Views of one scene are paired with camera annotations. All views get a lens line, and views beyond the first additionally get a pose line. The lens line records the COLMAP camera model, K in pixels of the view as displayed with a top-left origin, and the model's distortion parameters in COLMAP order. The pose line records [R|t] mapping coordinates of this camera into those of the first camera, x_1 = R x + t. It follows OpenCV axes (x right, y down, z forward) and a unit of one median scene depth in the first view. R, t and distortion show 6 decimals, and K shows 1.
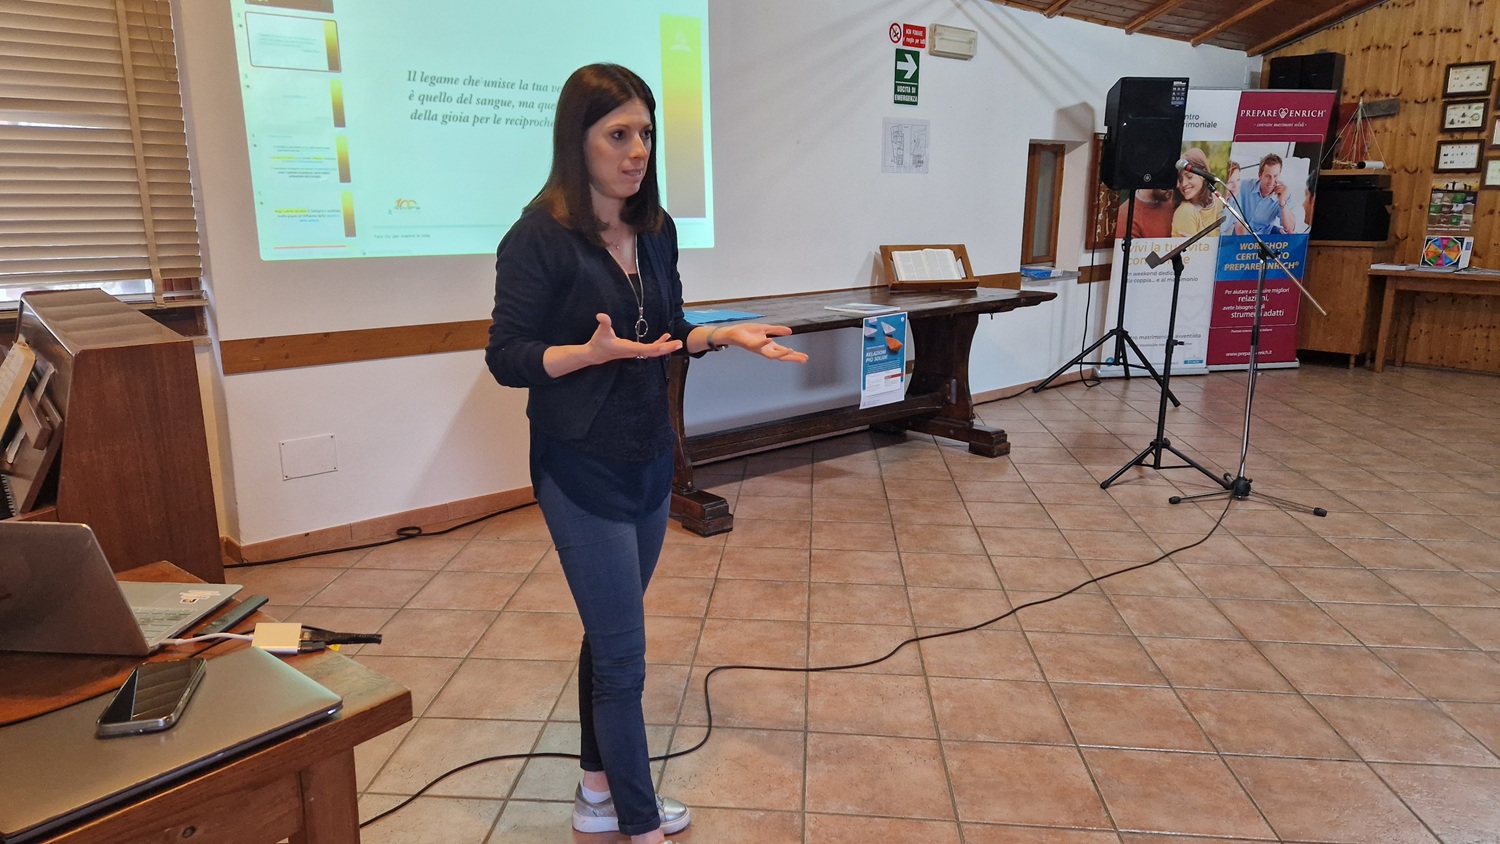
lens RADIAL K [[995.5, 0, 734.0], [0, 995.5, 415.1], [0, 0, 1]] dist [0.064378, -0.045702]
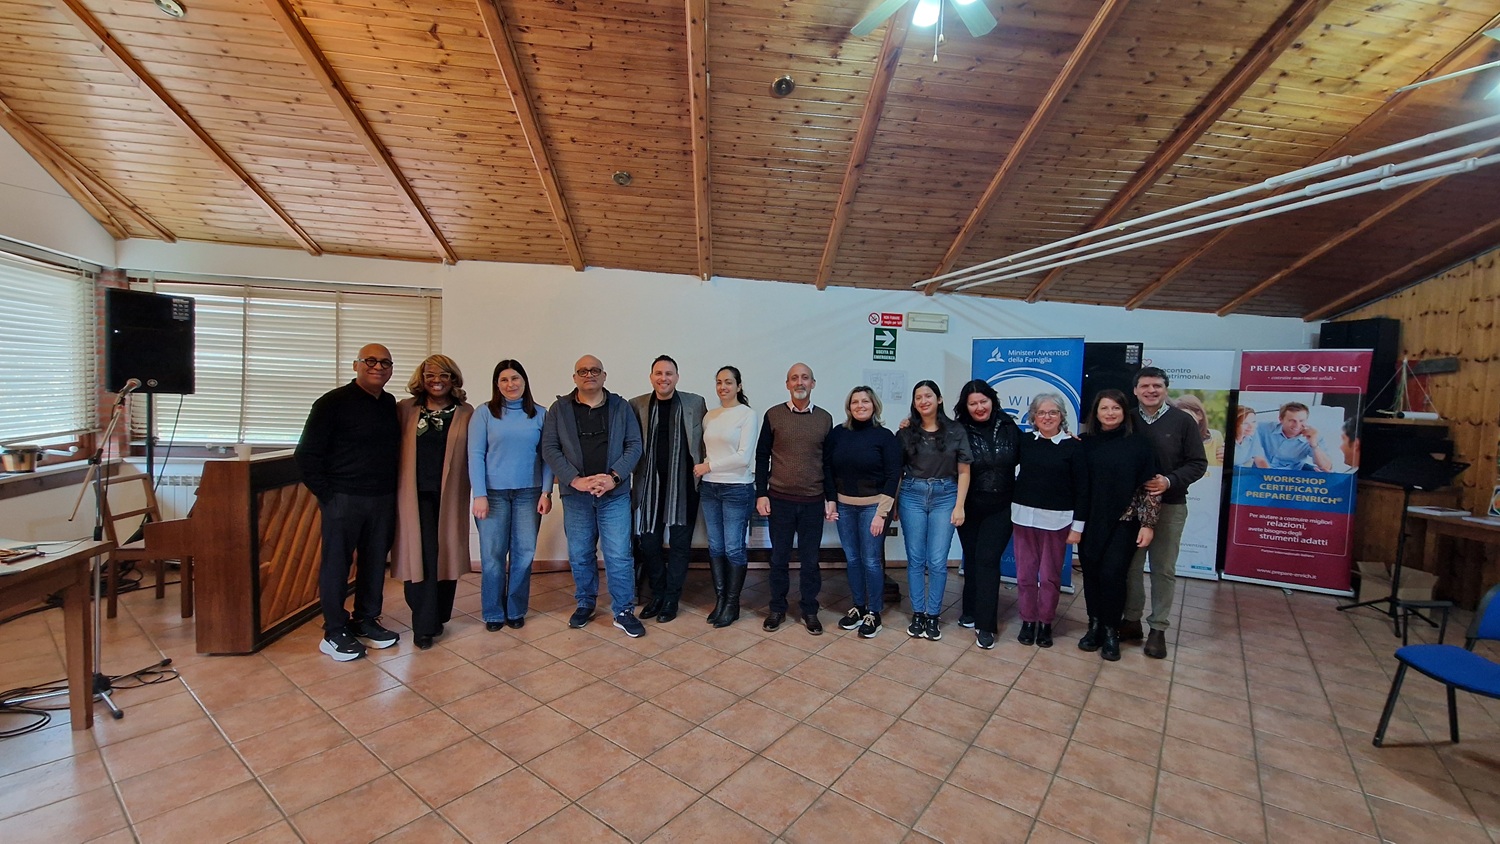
lens RADIAL K [[610.2, 0, 752.7], [0, 610.2, 424.8], [0, 0, 1]] dist [0.003964, -0.000037]
pose [[0.848333, 0.058621, -0.526208, 0.628946], [-0.151788, 0.979063, -0.135635, -0.067707], [0.507240, 0.194936, 0.839469, 0.151667]]
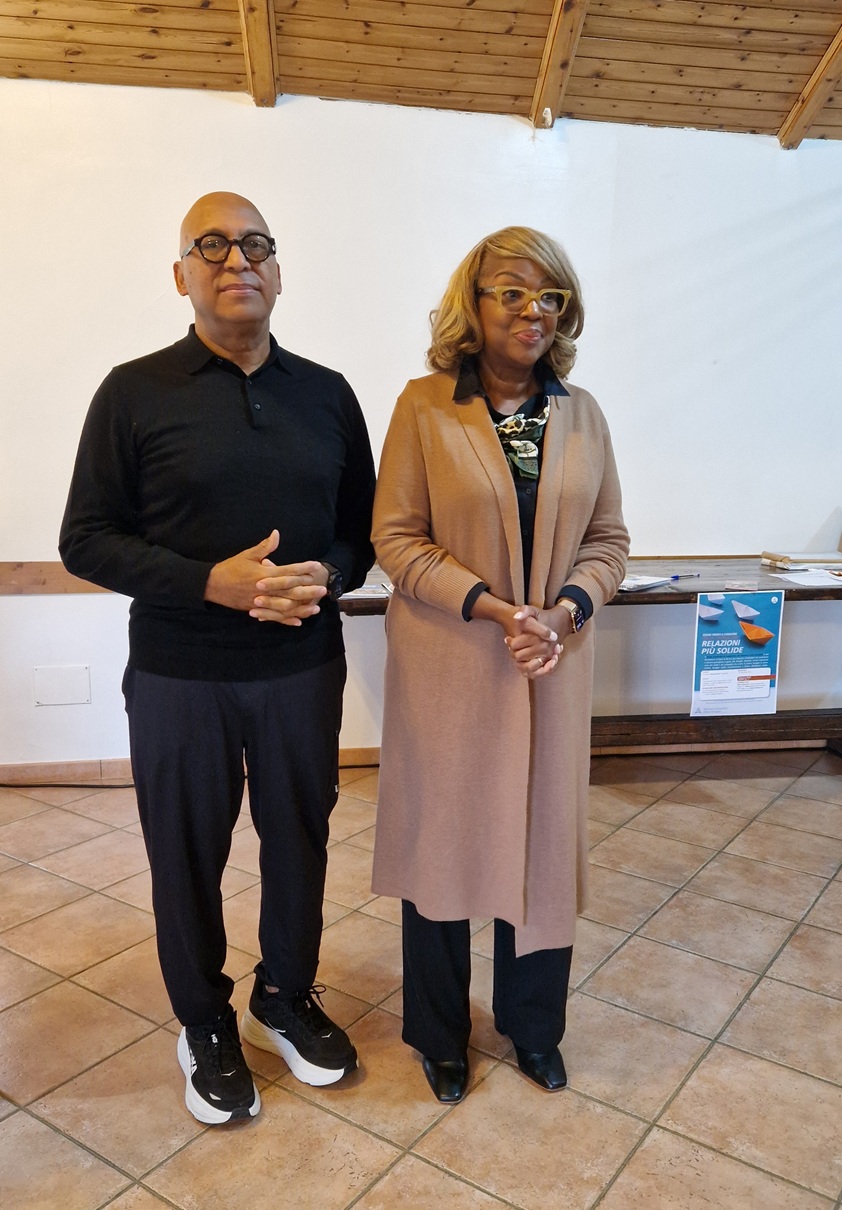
lens RADIAL K [[1007.0, 0, 429.5], [0, 1007.0, 602.0], [0, 0, 1]] dist [0.035572, -0.012716]
pose [[0.864714, 0.088075, -0.494482, 0.314329], [-0.119496, 0.992312, -0.032220, -0.042810], [0.487843, 0.086950, 0.868590, 0.263791]]
